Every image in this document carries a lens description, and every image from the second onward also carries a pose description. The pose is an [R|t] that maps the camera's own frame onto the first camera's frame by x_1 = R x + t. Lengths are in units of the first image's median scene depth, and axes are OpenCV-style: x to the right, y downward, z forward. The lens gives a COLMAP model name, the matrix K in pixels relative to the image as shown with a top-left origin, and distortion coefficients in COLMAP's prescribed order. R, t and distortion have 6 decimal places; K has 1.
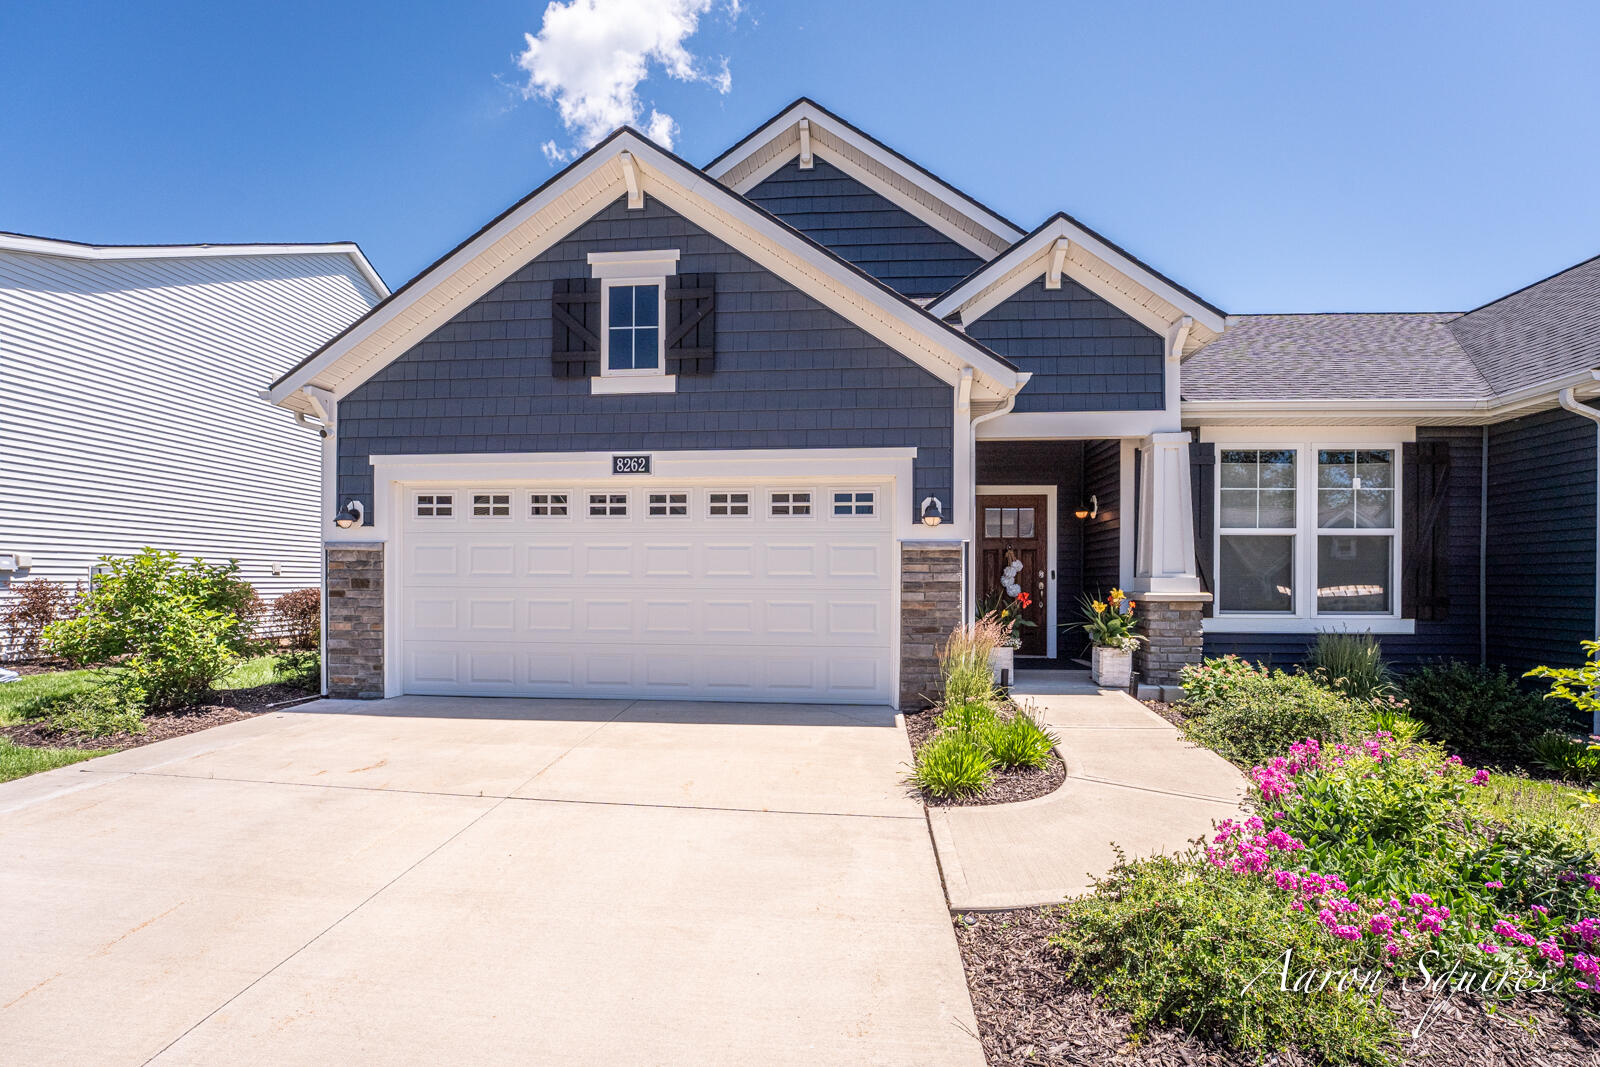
lens RADIAL K [[664.8, 0, 805.5], [0, 664.8, 584.2], [0, 0, 1]] dist [-0.025601, -0.000177]
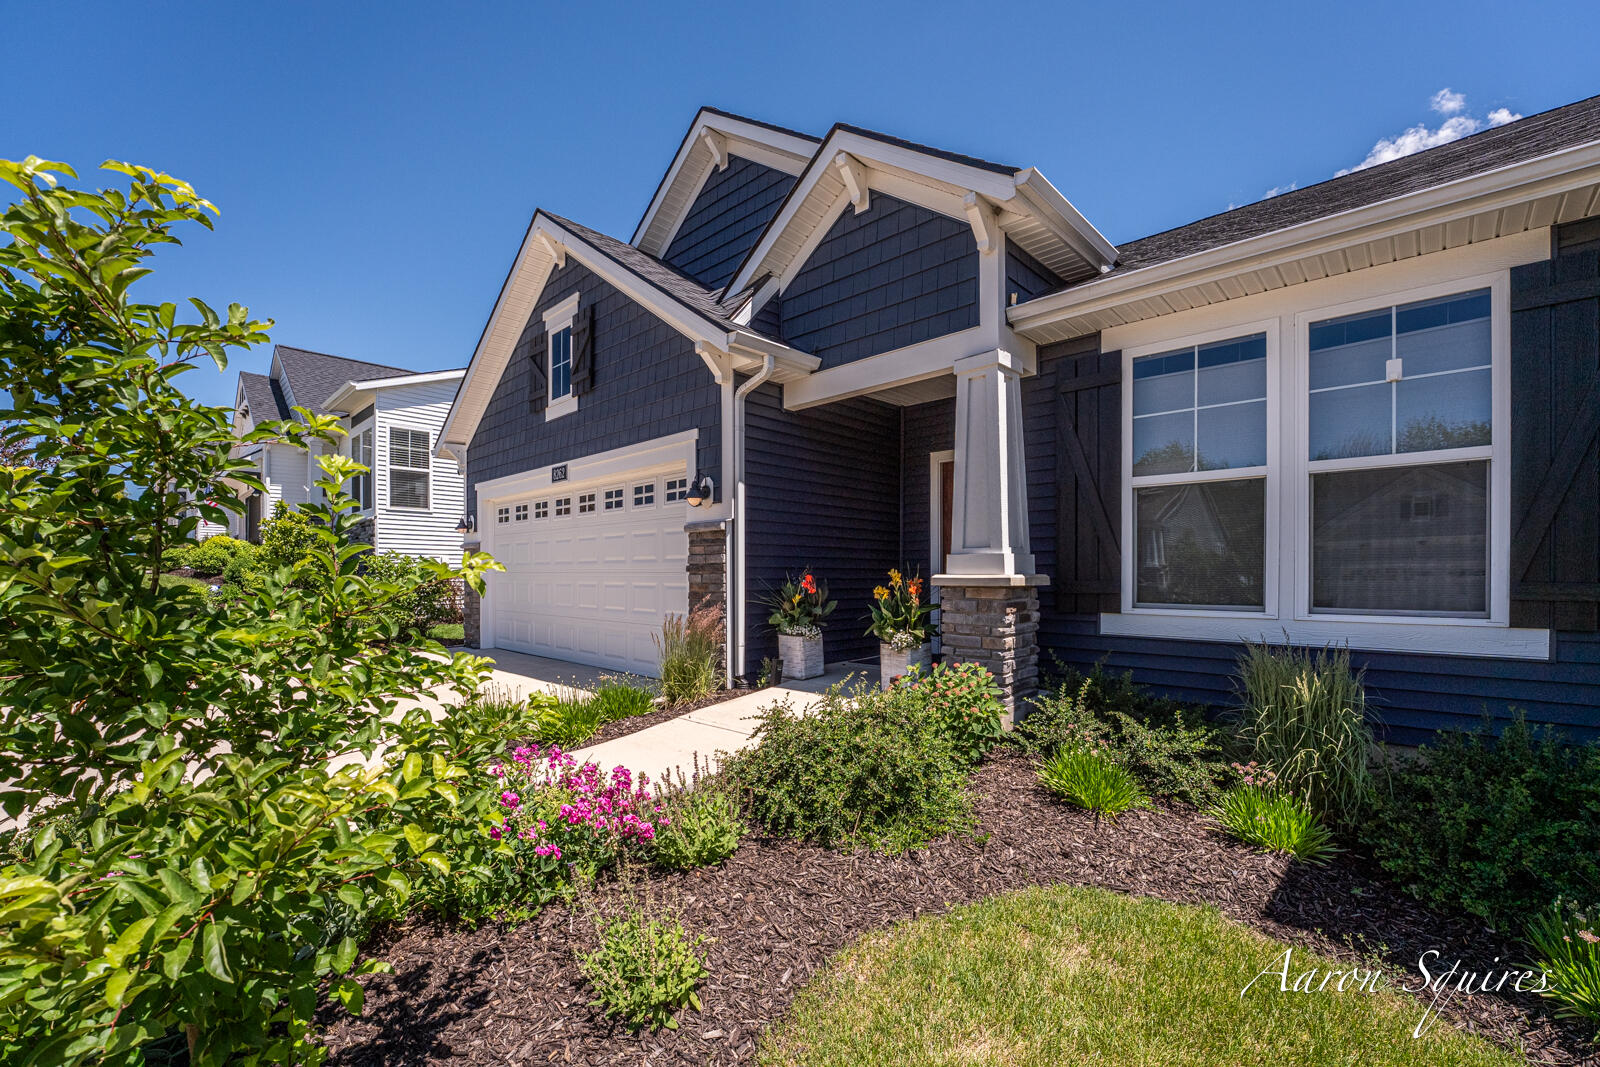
lens RADIAL K [[664.8, 0, 805.5], [0, 664.8, 584.2], [0, 0, 1]] dist [-0.025601, -0.000177]
pose [[0.779772, 0.004742, -0.626045, 0.873577], [-0.004494, 0.999988, 0.001978, 0.023114], [0.626047, 0.001271, 0.779784, 0.312697]]
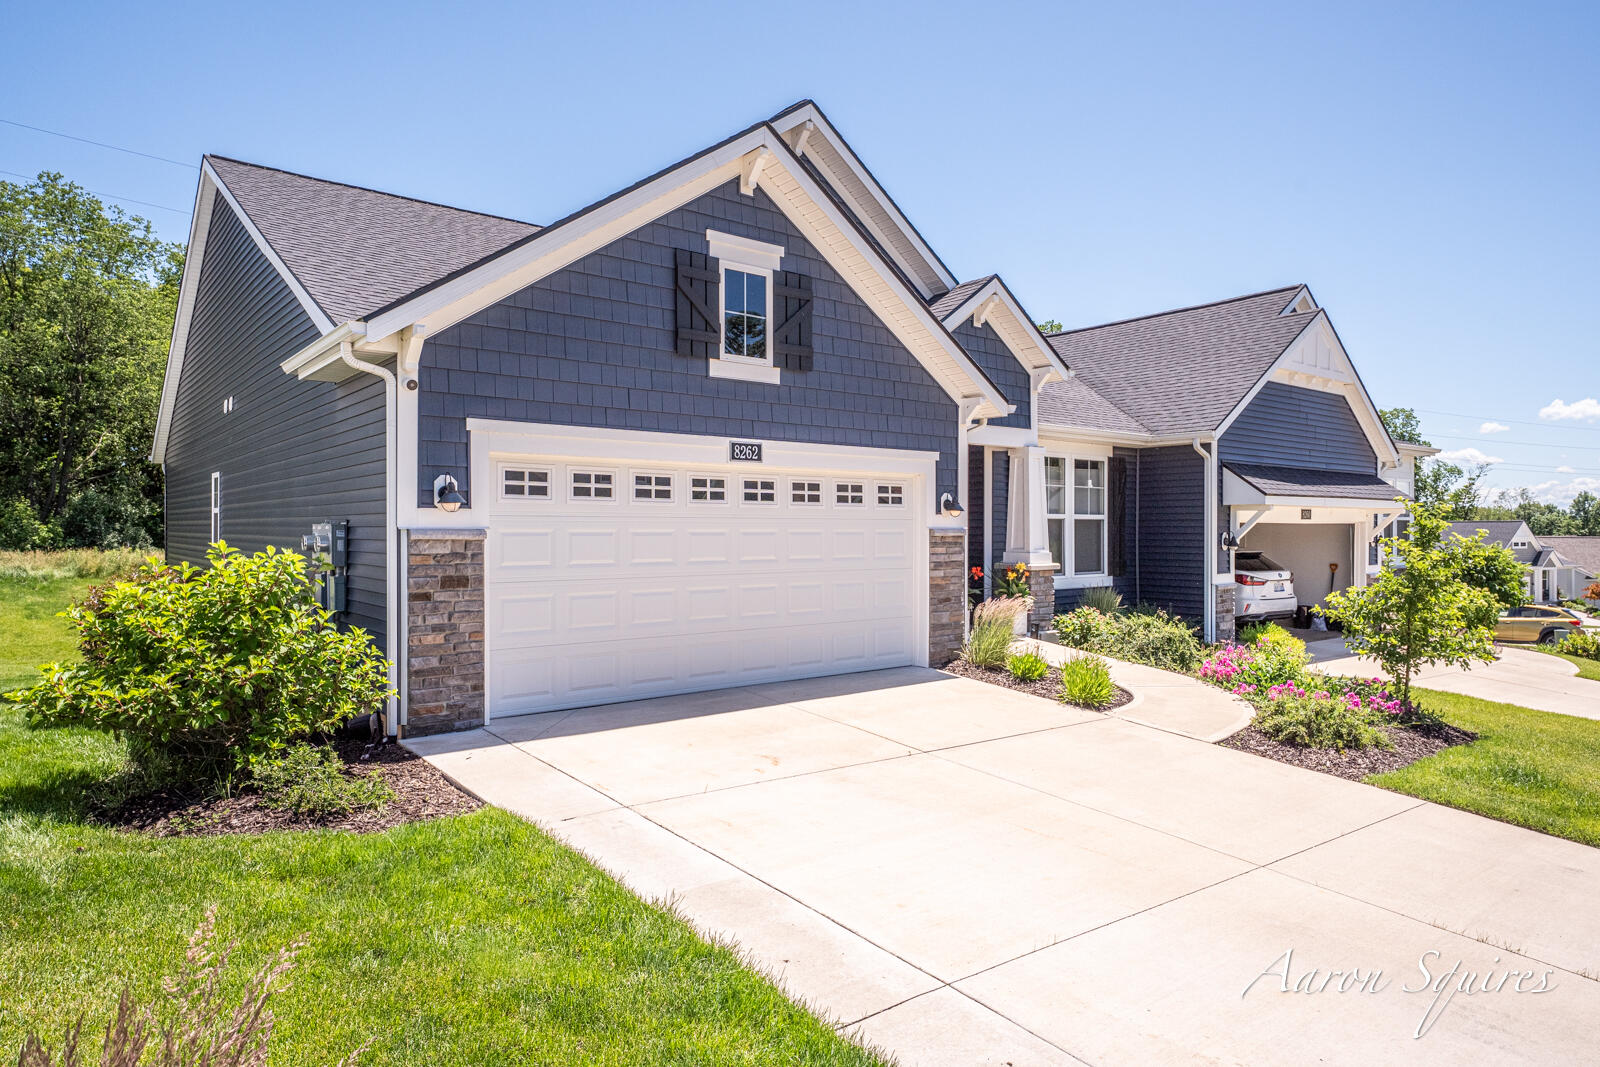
lens RADIAL K [[980.0, 0, 800.0], [0, 980.0, 533.5], [0, 0, 1]] dist [0.001071, 0.000105]
pose [[0.718285, -0.007601, 0.695708, -1.222655], [0.010644, 0.999943, -0.000065, -0.055361], [-0.695668, 0.007452, 0.718325, -0.119057]]
